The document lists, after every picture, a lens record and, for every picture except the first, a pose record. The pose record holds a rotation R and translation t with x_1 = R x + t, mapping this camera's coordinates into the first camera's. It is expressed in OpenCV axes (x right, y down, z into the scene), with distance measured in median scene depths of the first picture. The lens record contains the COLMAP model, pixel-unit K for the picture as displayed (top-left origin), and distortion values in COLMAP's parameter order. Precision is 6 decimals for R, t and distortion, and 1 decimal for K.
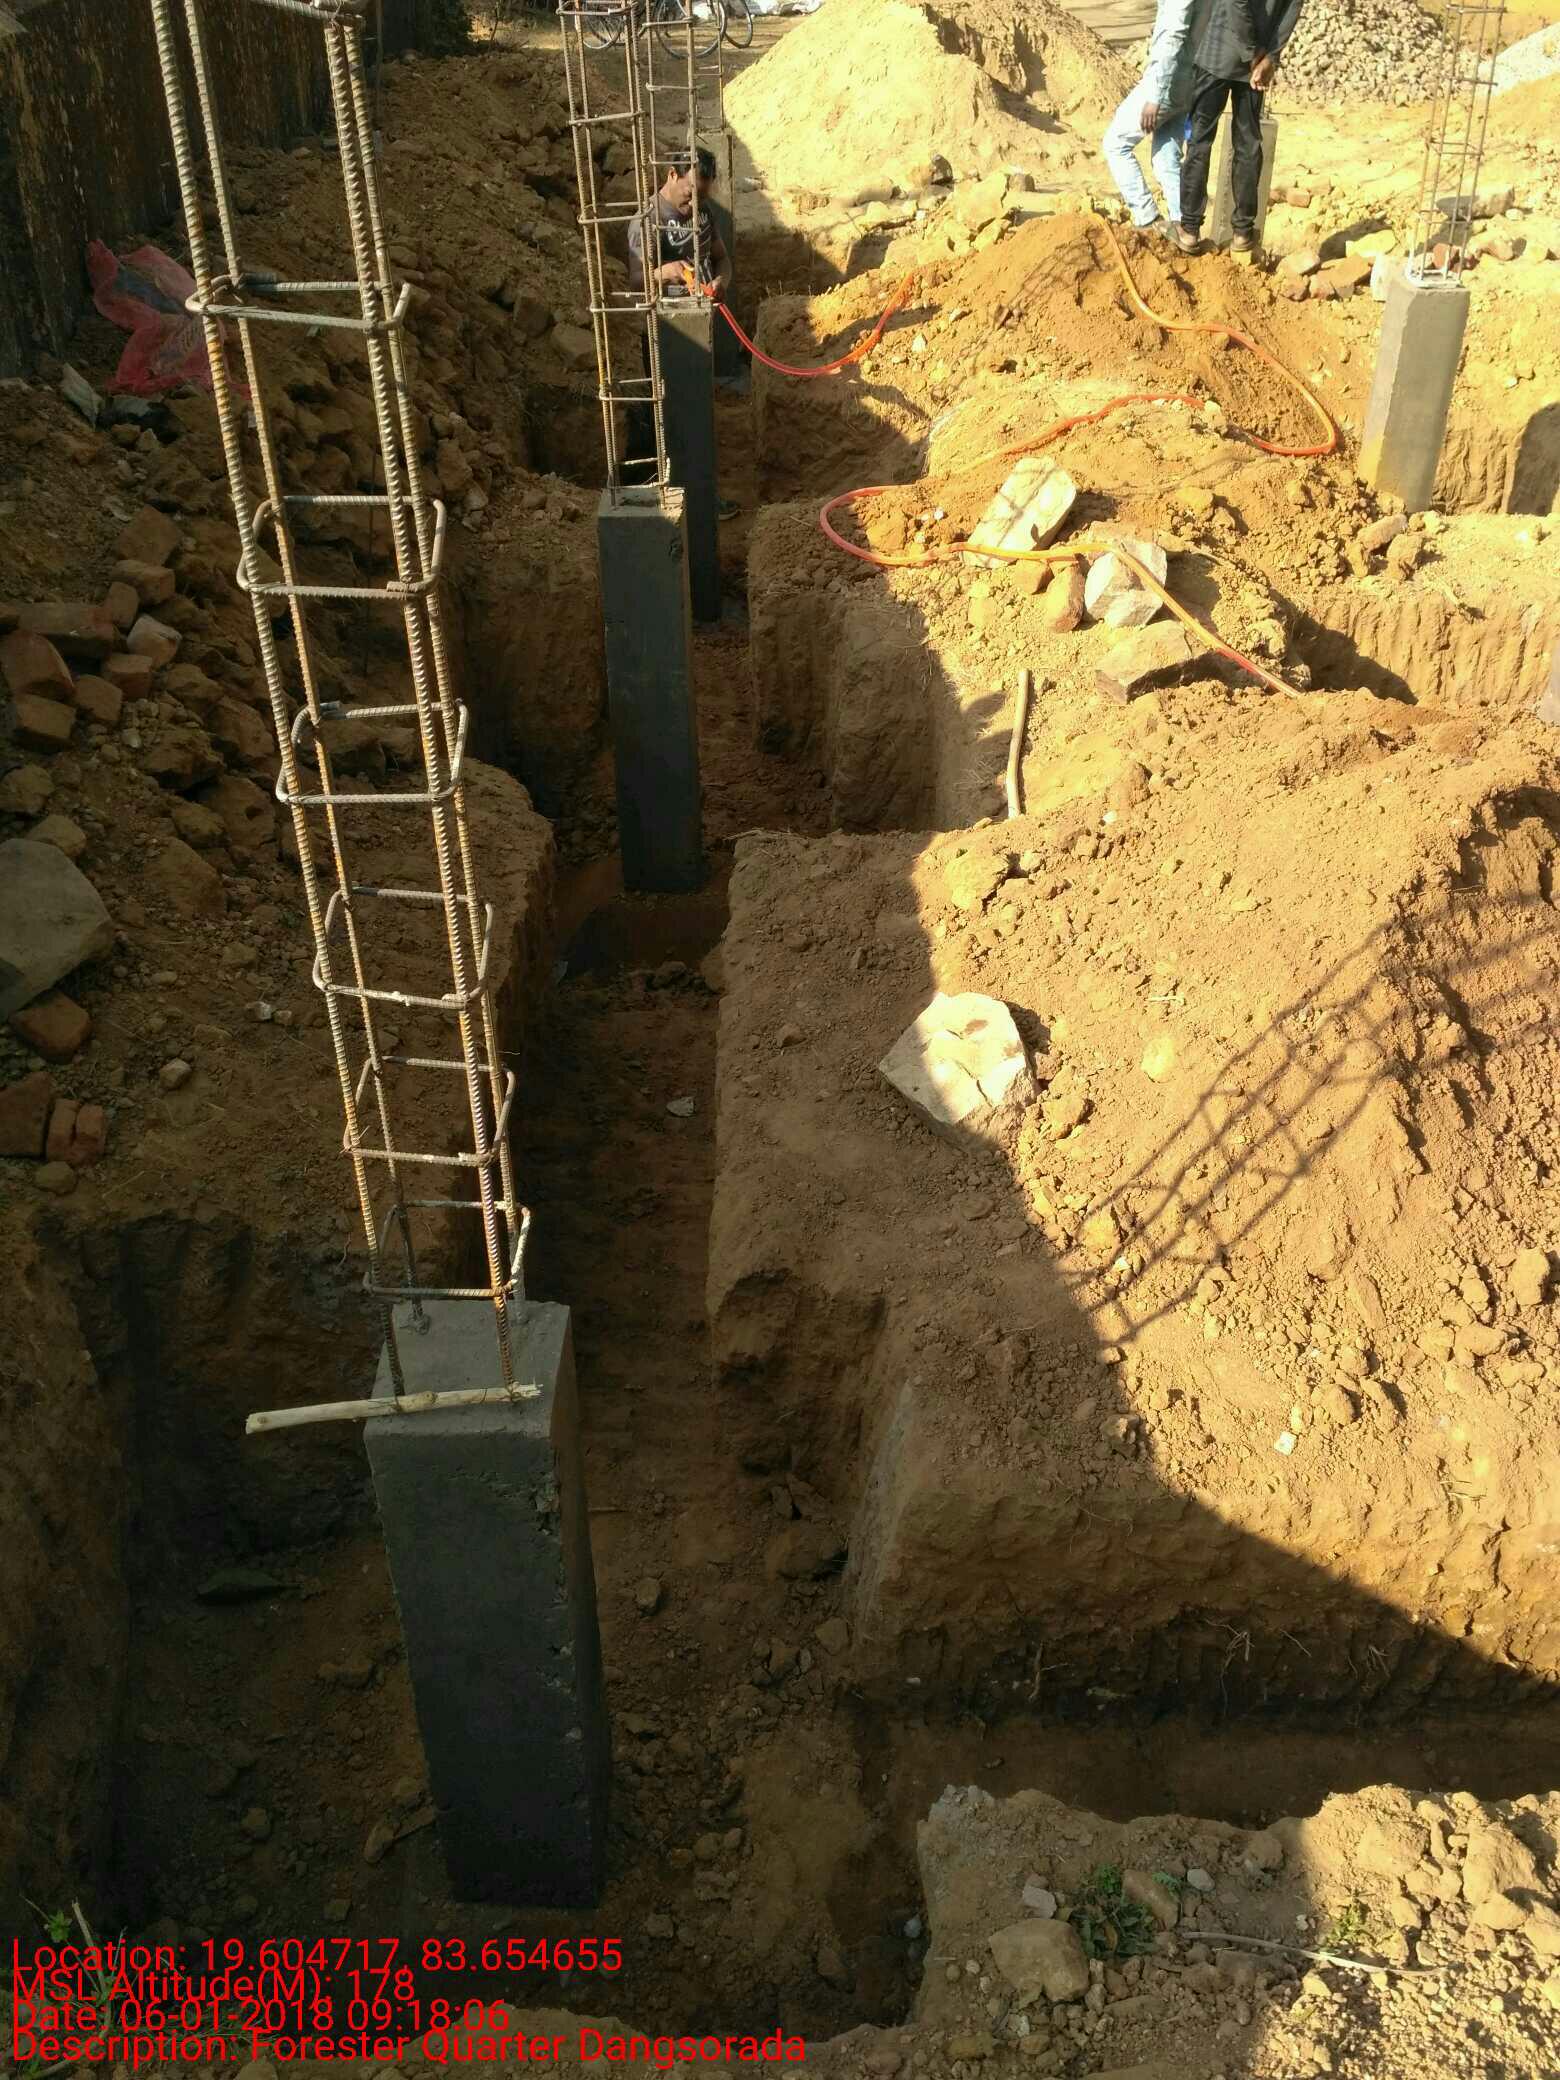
lens RADIAL K [[1874.1, 0, 762.9], [0, 1874.1, 996.7], [0, 0, 1]] dist [0.031934, 0.000000]
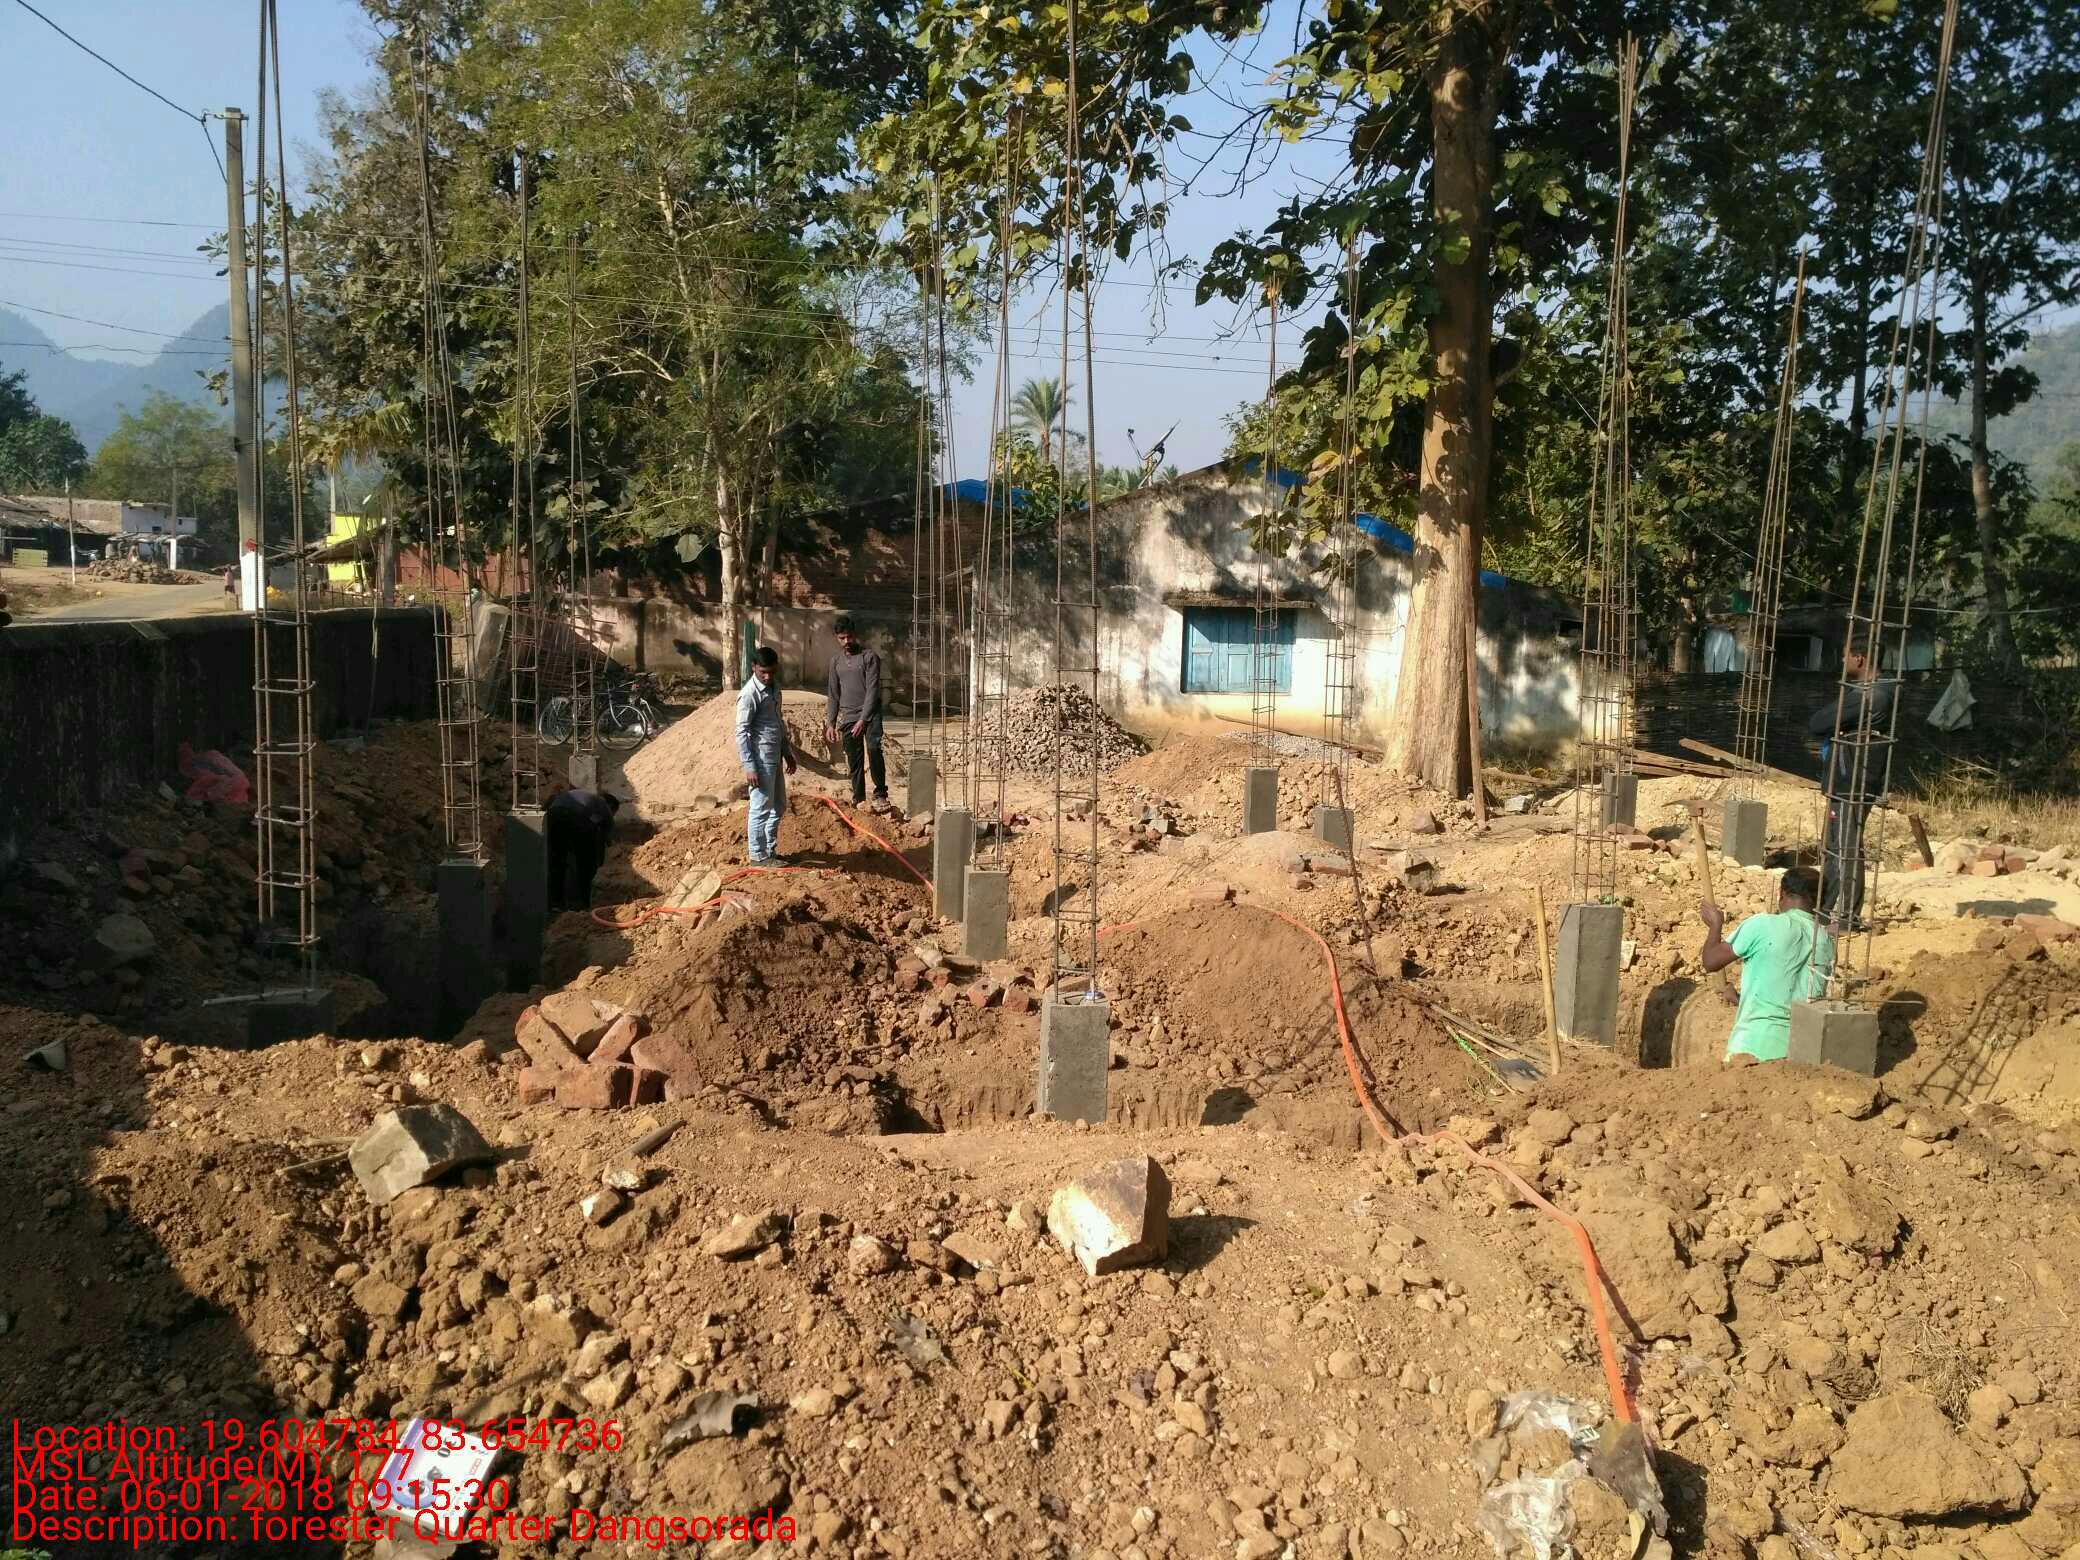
lens RADIAL K [[1874.1, 0, 959.0], [0, 1874.1, 778.0], [0, 0, 1]] dist [0.031934, 0.000000]
pose [[0.994894, 0.021881, 0.098521, 0.159944], [0.026830, 0.883740, -0.467209, 0.368502], [-0.097291, 0.467467, 0.878641, -0.492630]]
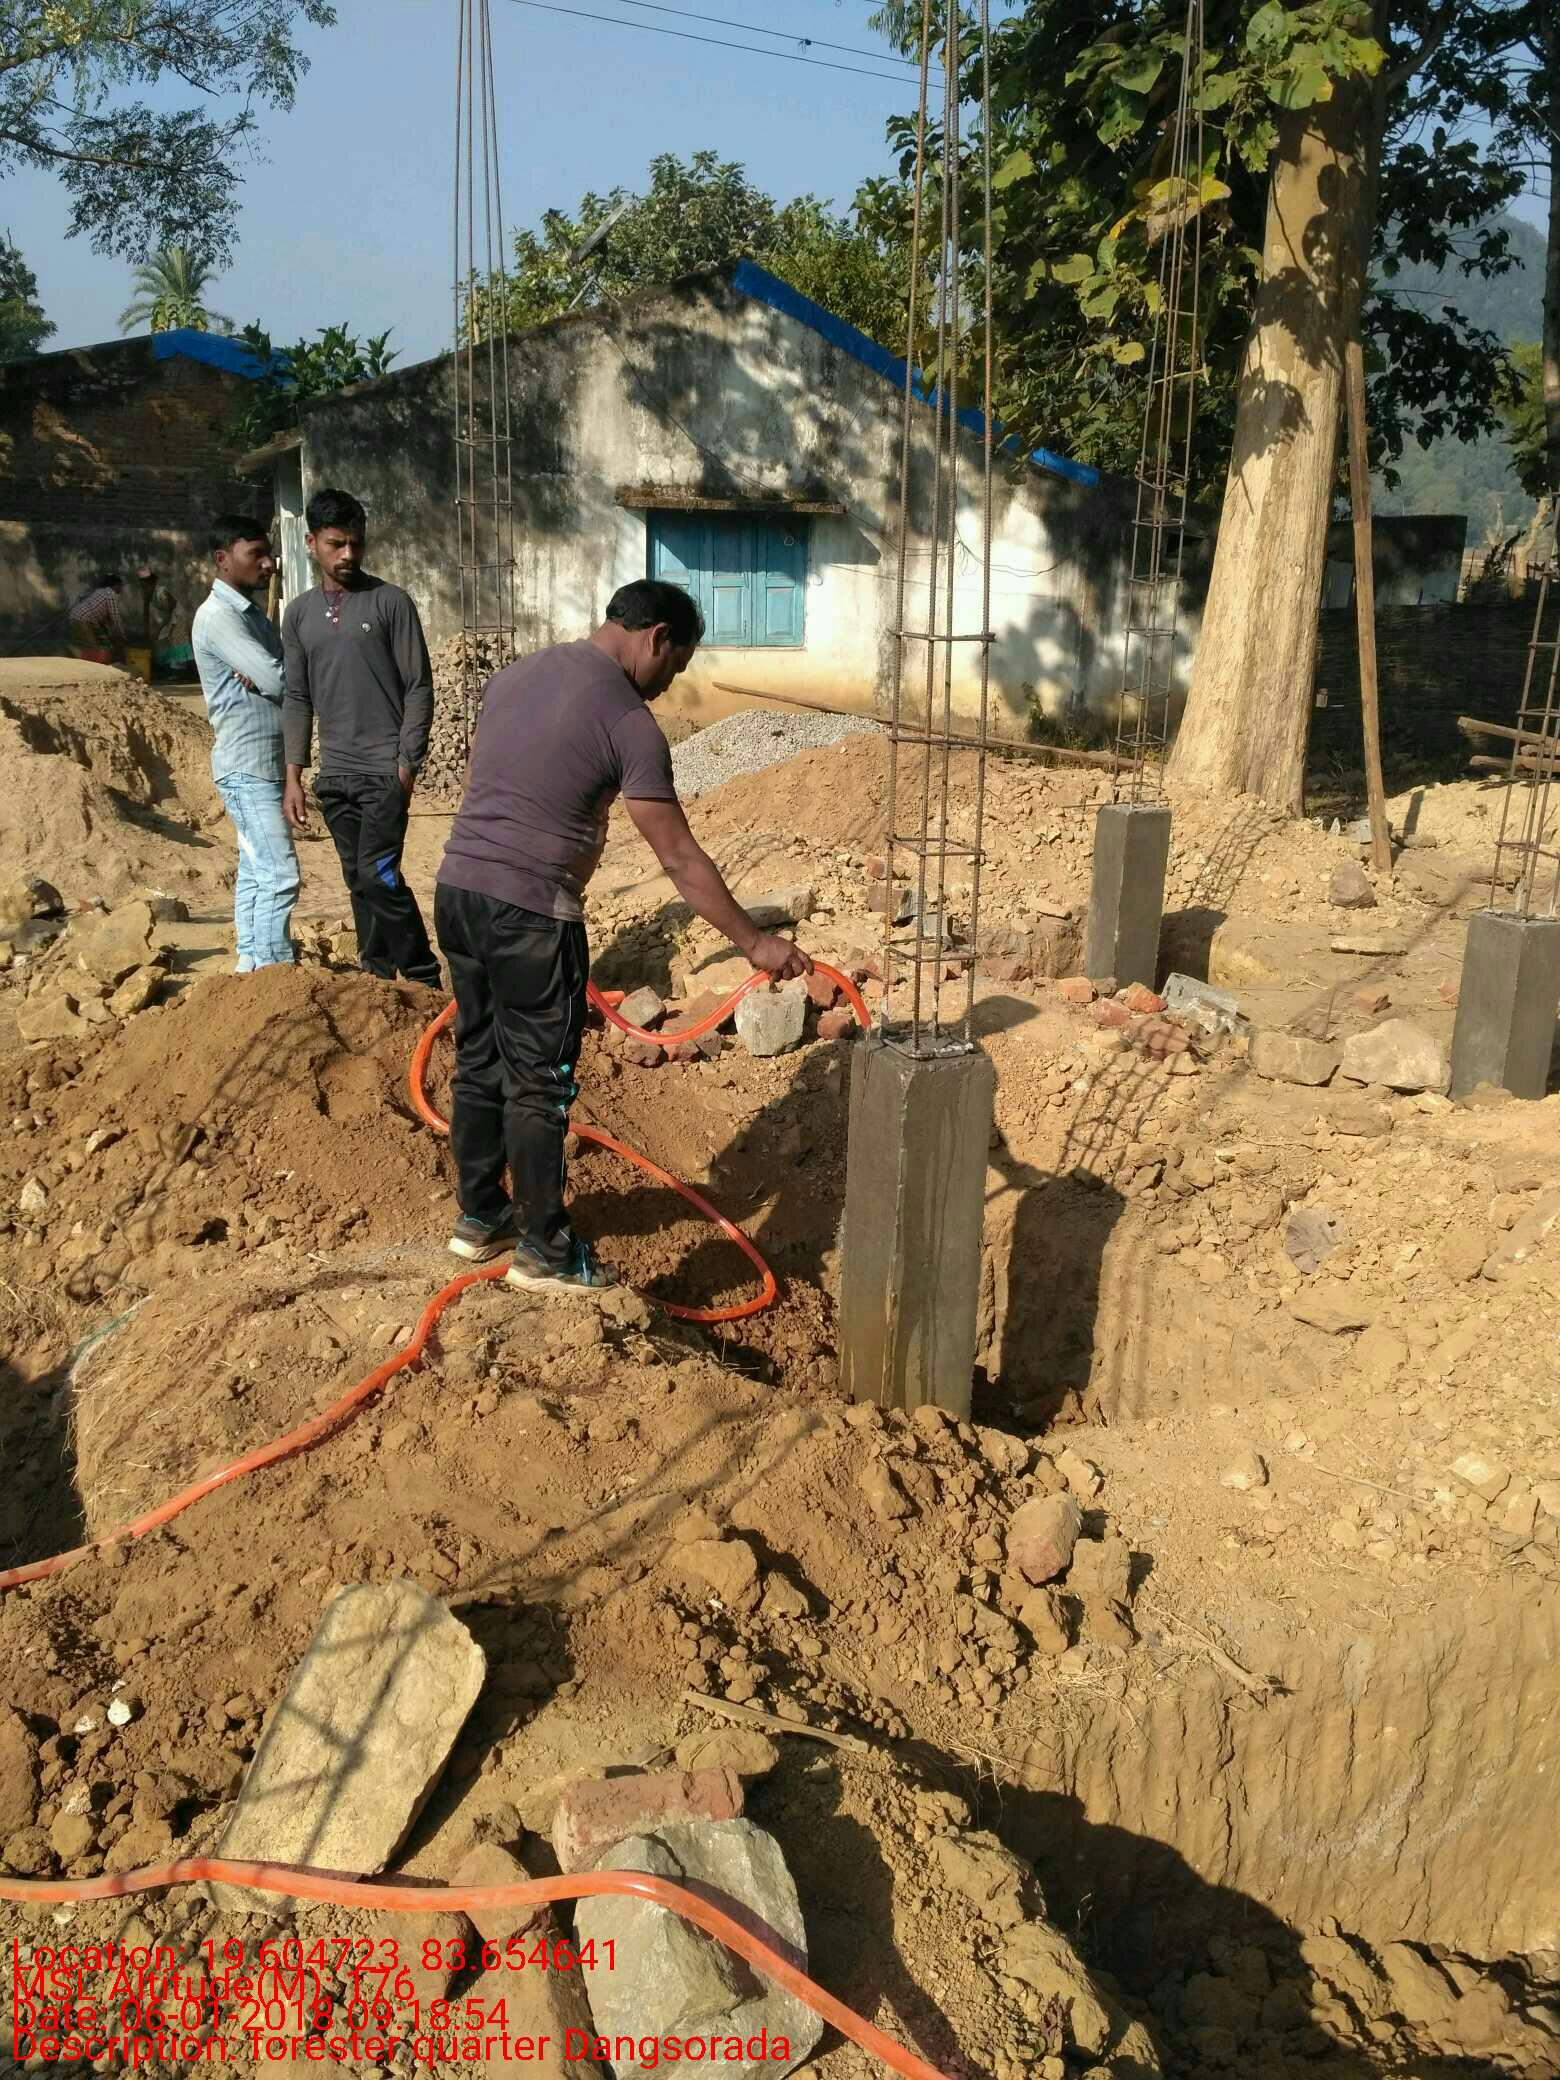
lens RADIAL K [[1874.1, 0, 769.2], [0, 1874.1, 1000.0], [0, 0, 1]] dist [0.031934, 0.000000]
pose [[0.899055, -0.075855, 0.431215, 0.044422], [0.216559, 0.933012, -0.287385, -0.201886], [-0.380529, 0.351759, 0.855256, 0.437850]]
